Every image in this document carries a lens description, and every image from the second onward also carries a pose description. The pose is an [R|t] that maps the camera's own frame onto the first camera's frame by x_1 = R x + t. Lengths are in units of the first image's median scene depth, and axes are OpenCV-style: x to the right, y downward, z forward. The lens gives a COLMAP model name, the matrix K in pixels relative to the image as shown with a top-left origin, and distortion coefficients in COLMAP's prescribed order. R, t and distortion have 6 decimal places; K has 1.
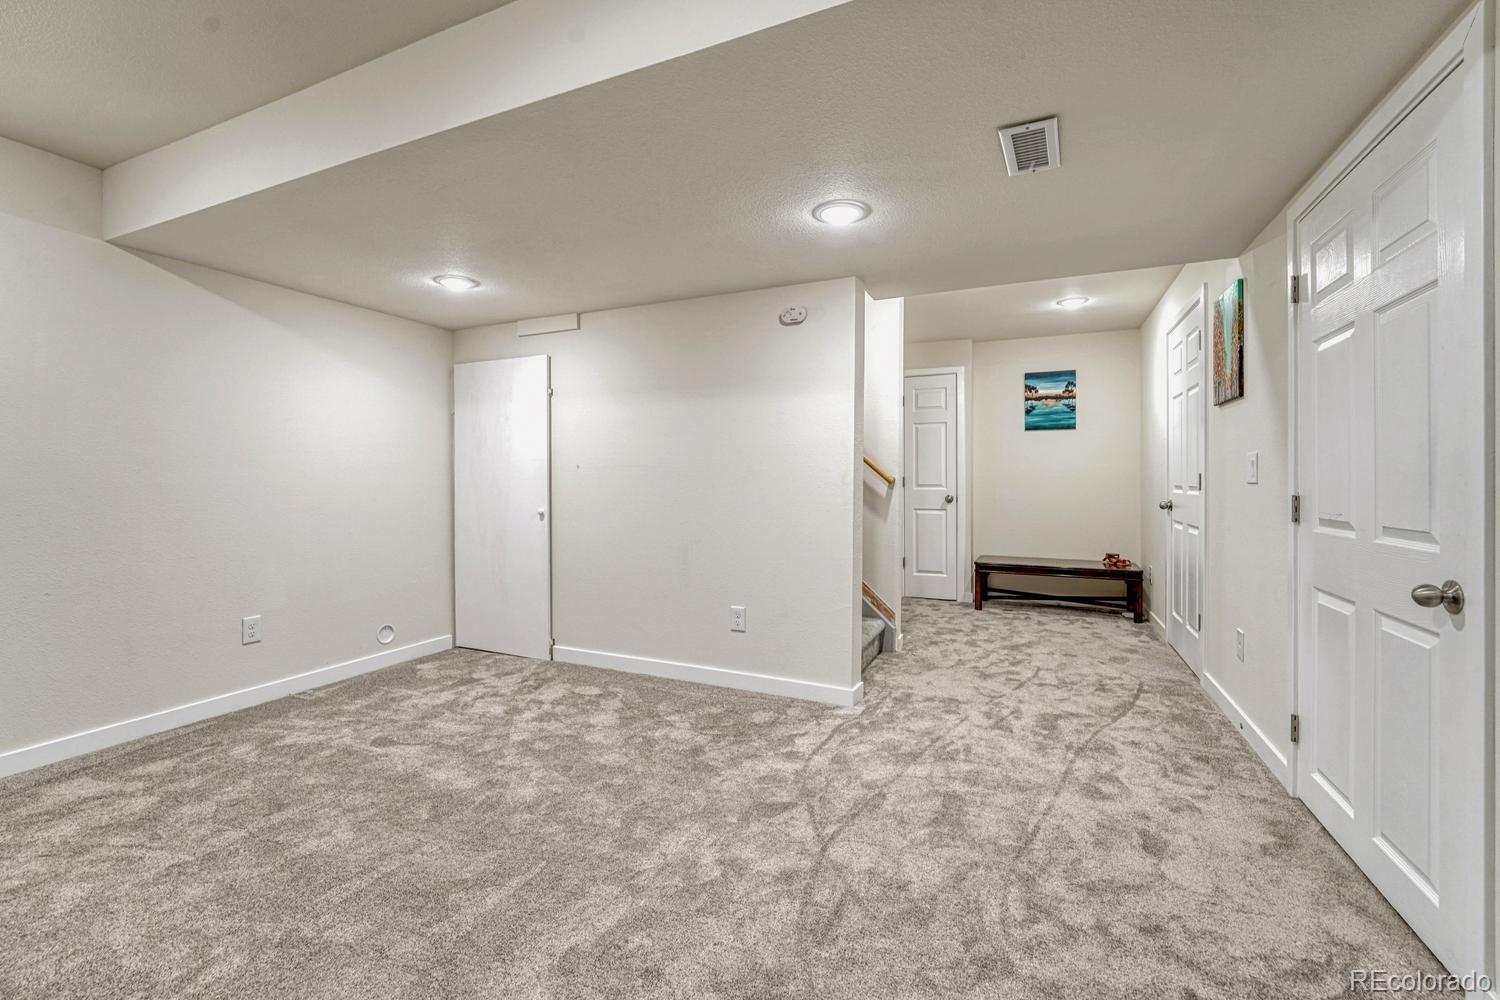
lens RADIAL K [[625.4, 0, 749.2], [0, 625.4, 488.0], [0, 0, 1]] dist [-0.007451, 0.001509]
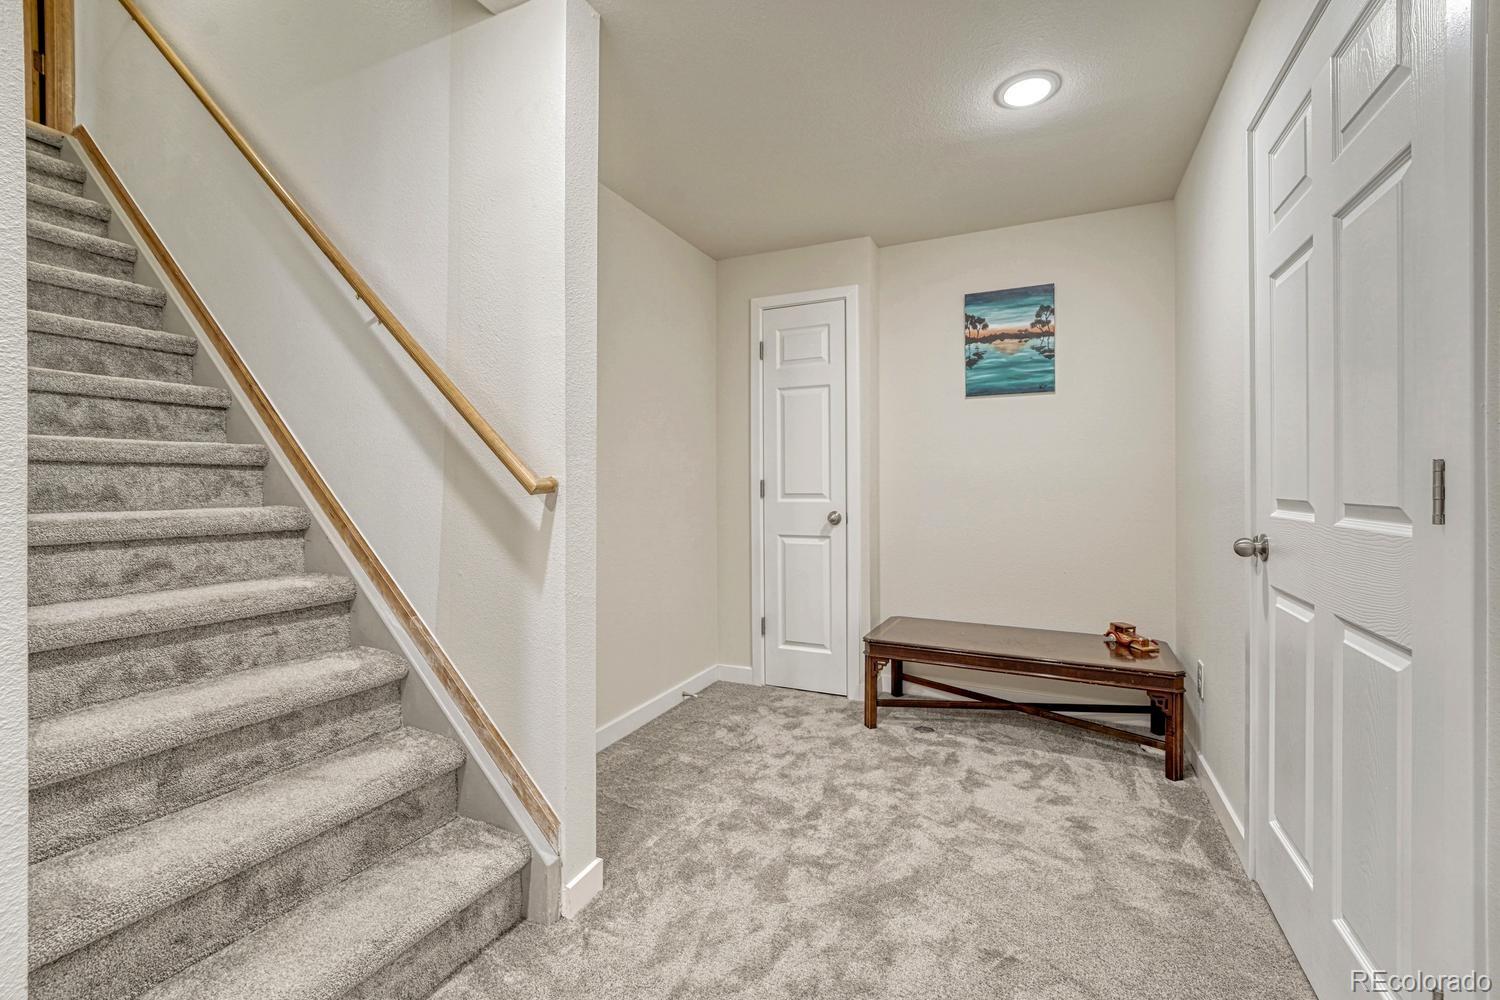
lens RADIAL K [[625.4, 0, 749.9], [0, 625.4, 493.2], [0, 0, 1]] dist [-0.007451, 0.001509]
pose [[0.999688, -0.003129, -0.024763, 0.267841], [0.003117, 0.999995, -0.000532, -0.005783], [0.024764, 0.000454, 0.999693, 0.443969]]
